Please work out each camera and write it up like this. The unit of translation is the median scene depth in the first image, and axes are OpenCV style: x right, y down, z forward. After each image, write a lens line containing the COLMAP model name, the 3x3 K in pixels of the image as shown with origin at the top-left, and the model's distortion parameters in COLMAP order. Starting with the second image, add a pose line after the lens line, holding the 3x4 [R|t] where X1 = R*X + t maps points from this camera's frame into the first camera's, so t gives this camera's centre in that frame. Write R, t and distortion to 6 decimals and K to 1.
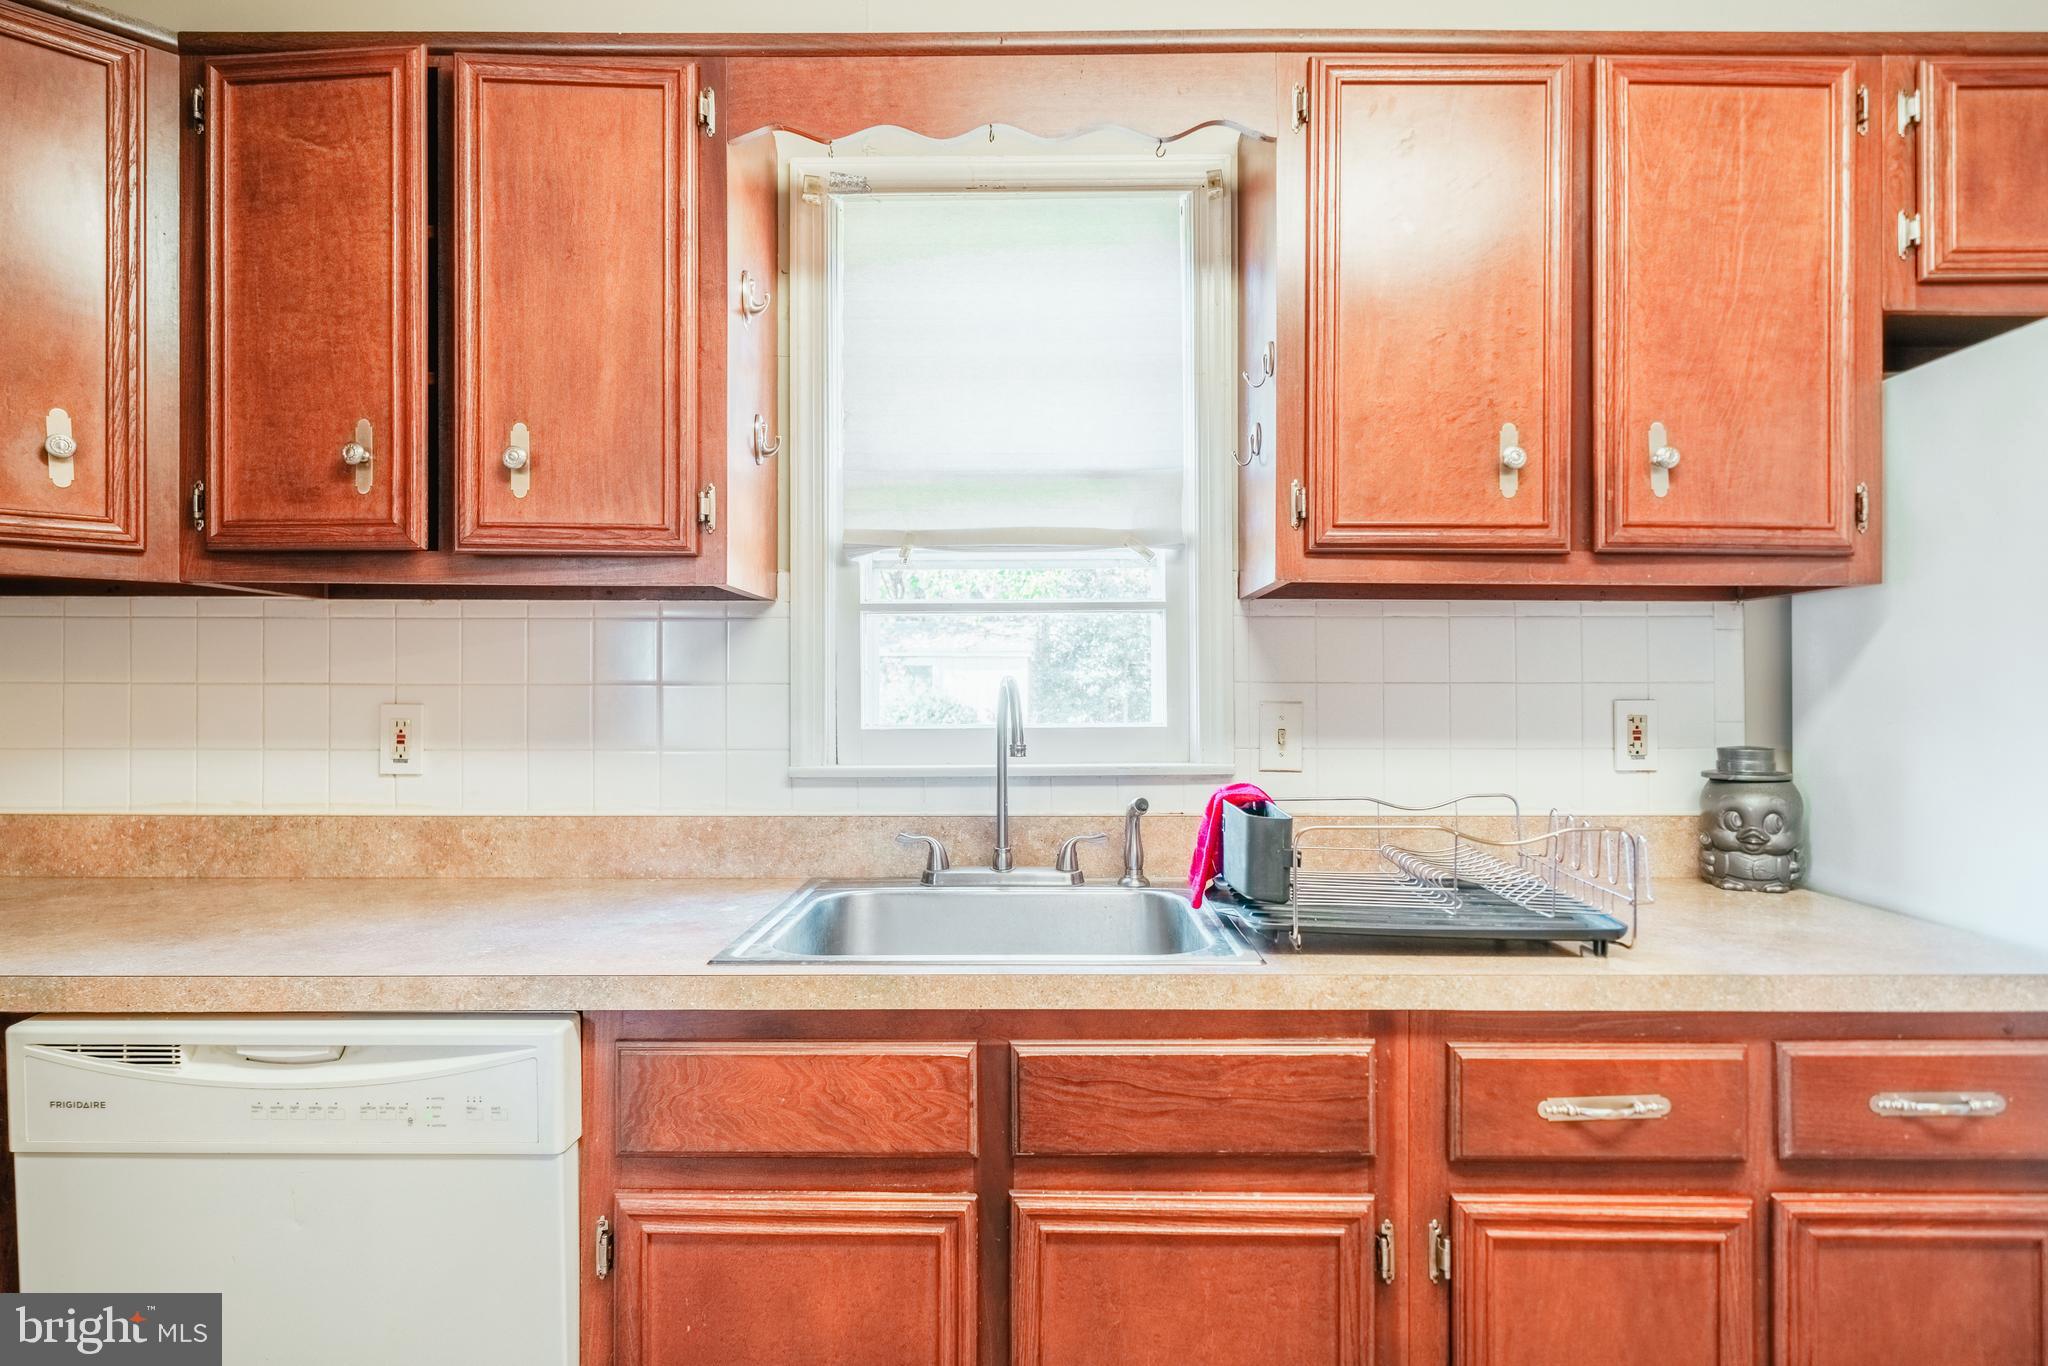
lens RADIAL K [[1114.0, 0, 1030.8], [0, 1114.0, 690.5], [0, 0, 1]] dist [0.001604, 0.000923]
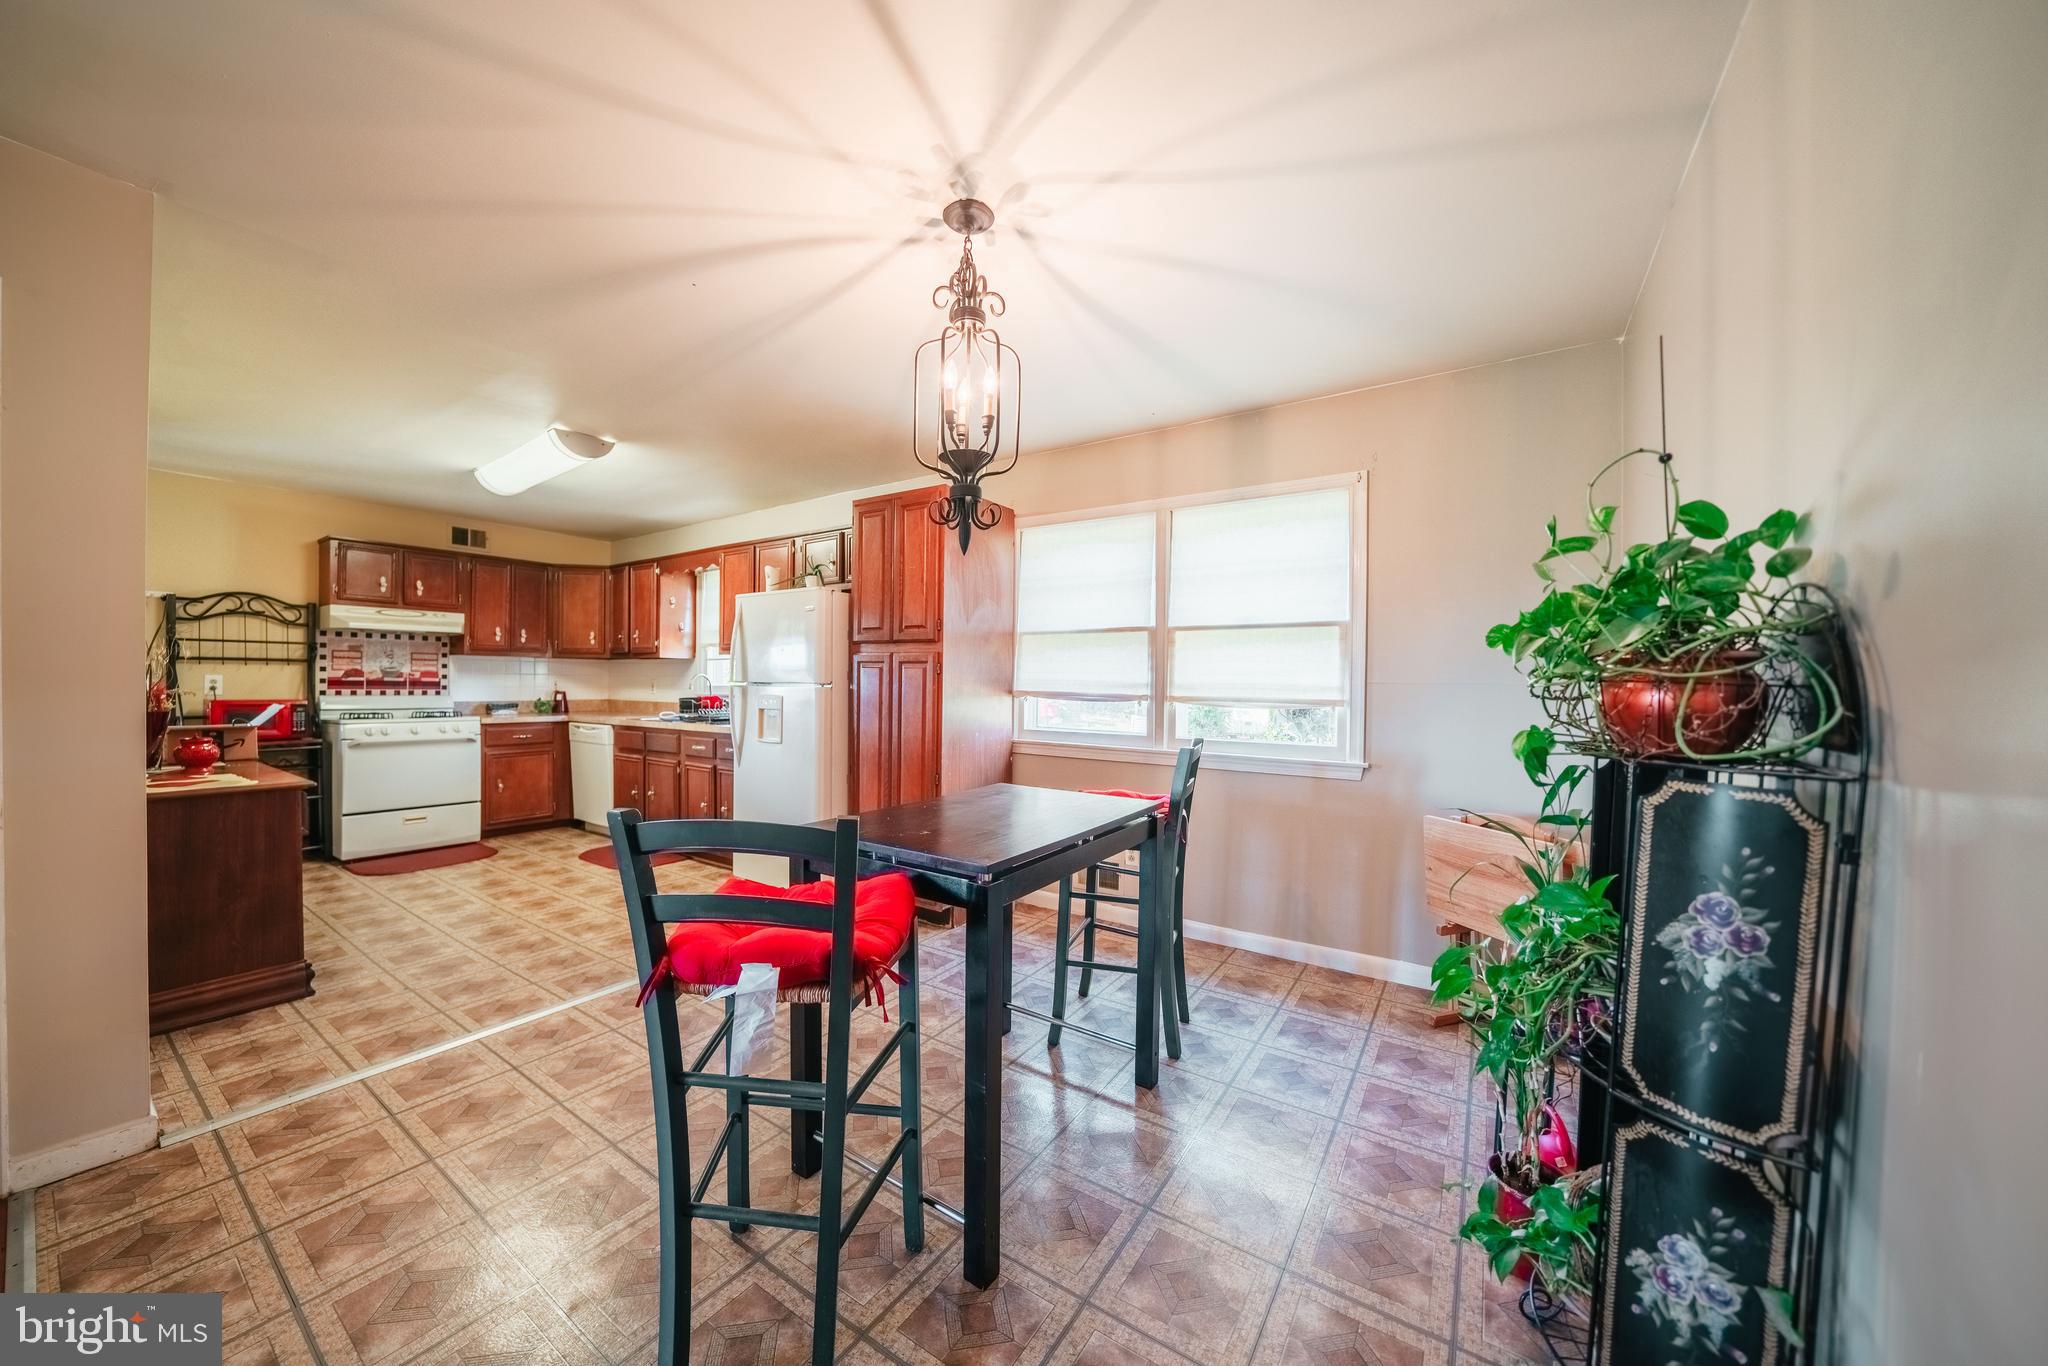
lens RADIAL K [[710.4, 0, 999.3], [0, 710.4, 694.7], [0, 0, 1]] dist [-0.019463, 0.000278]
pose [[0.822931, 0.017912, -0.567859, 3.164705], [-0.008685, 0.999783, 0.018950, 0.007261], [0.568075, -0.010662, 0.822908, -0.936214]]
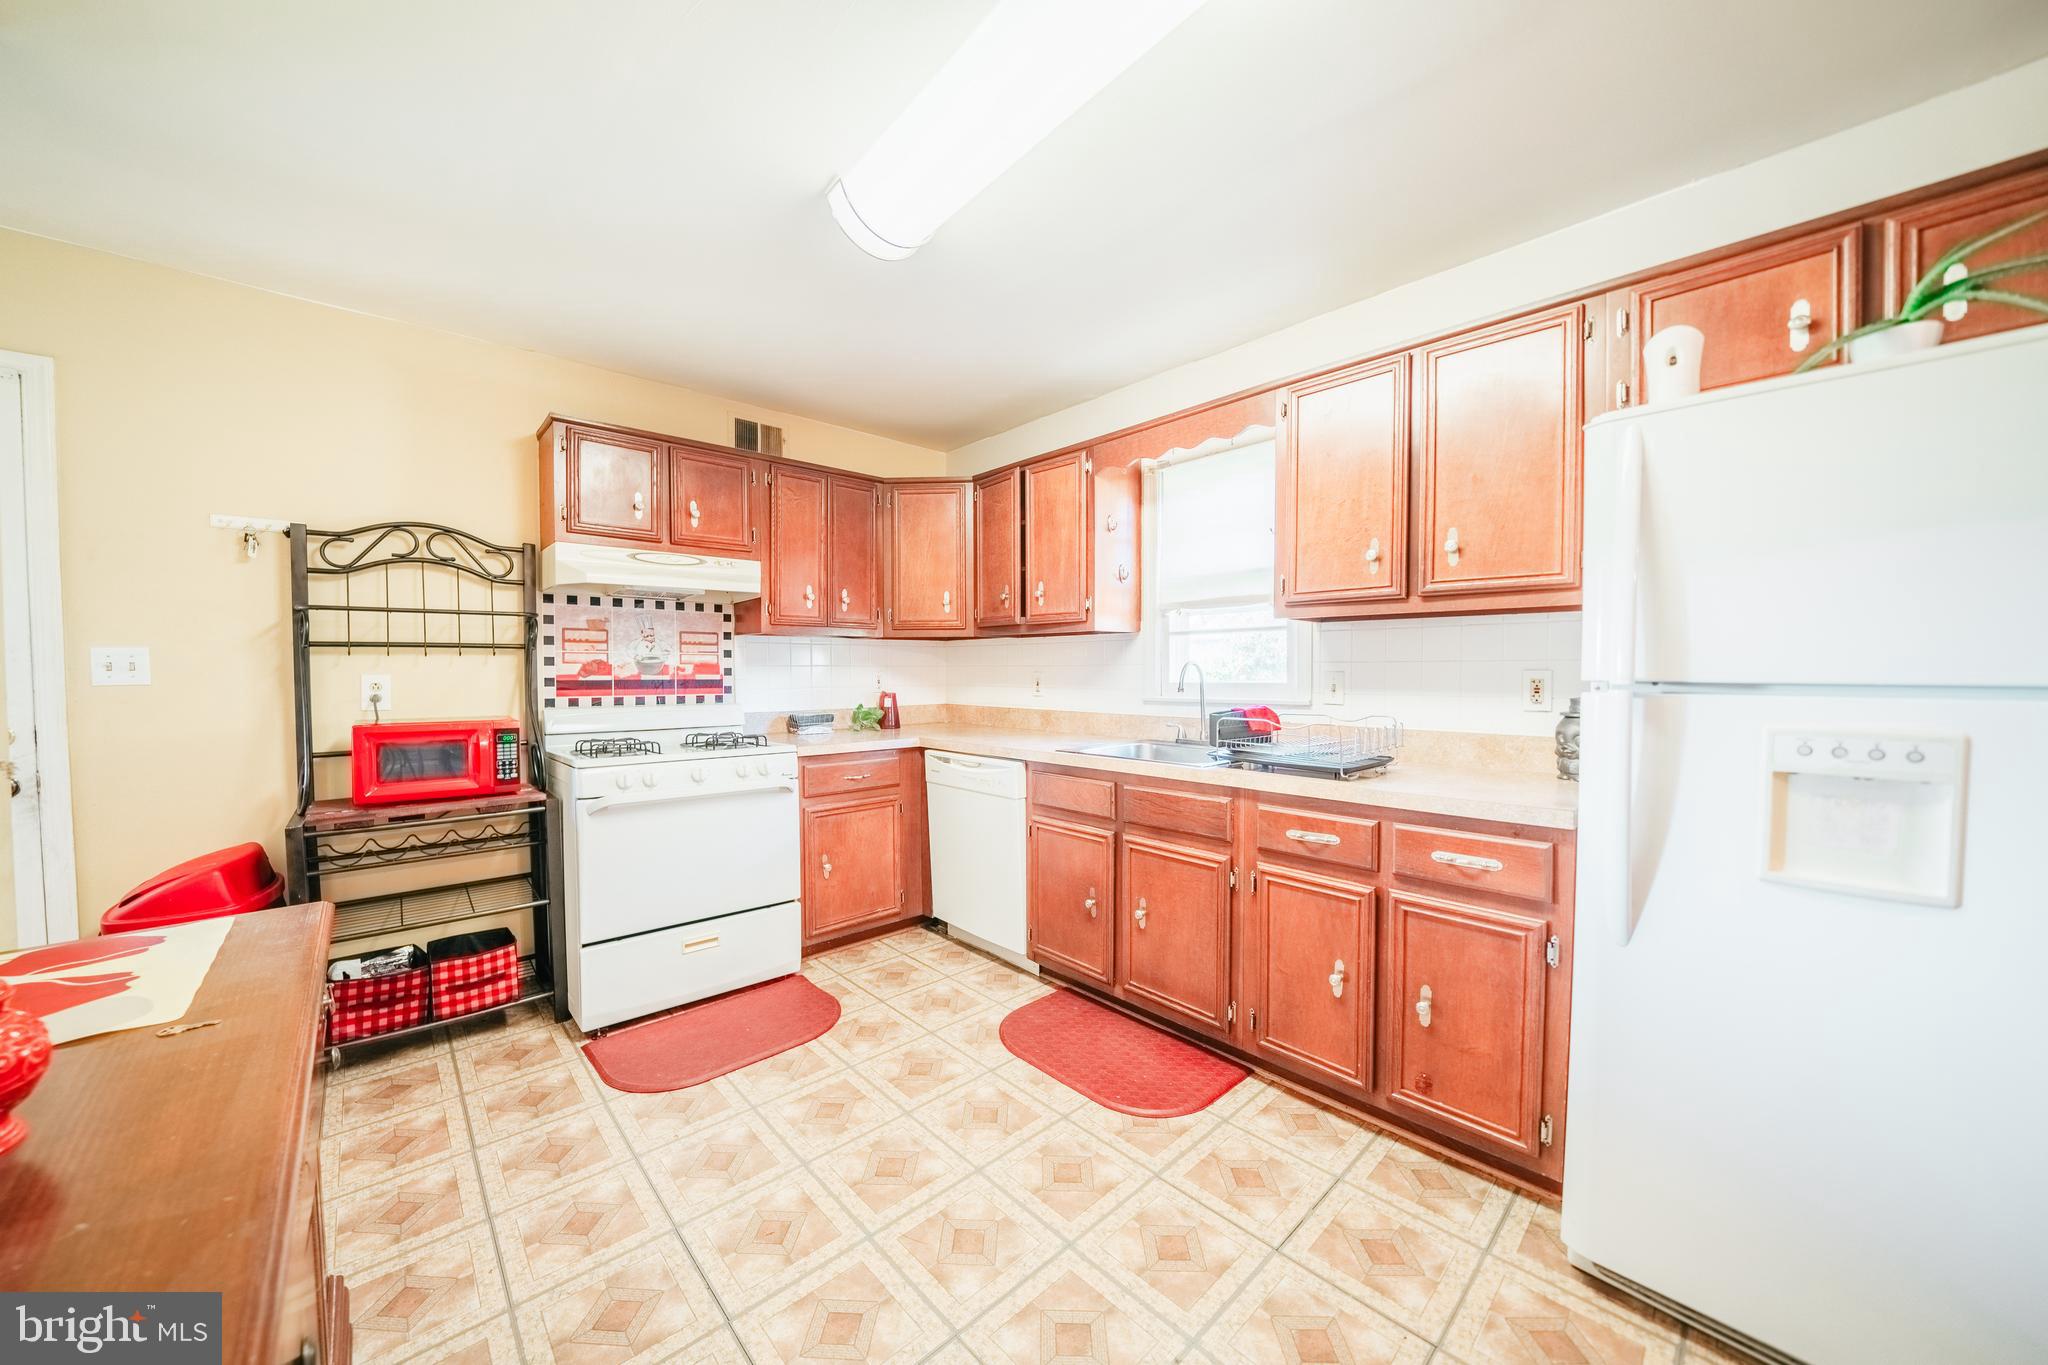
lens RADIAL K [[710.4, 0, 999.3], [0, 710.4, 694.2], [0, 0, 1]] dist [-0.019463, 0.000278]
pose [[0.668498, 0.023188, -0.743352, 0.949852], [0.004780, 0.999359, 0.035473, 0.003687], [0.743698, -0.027267, 0.667959, -0.422019]]
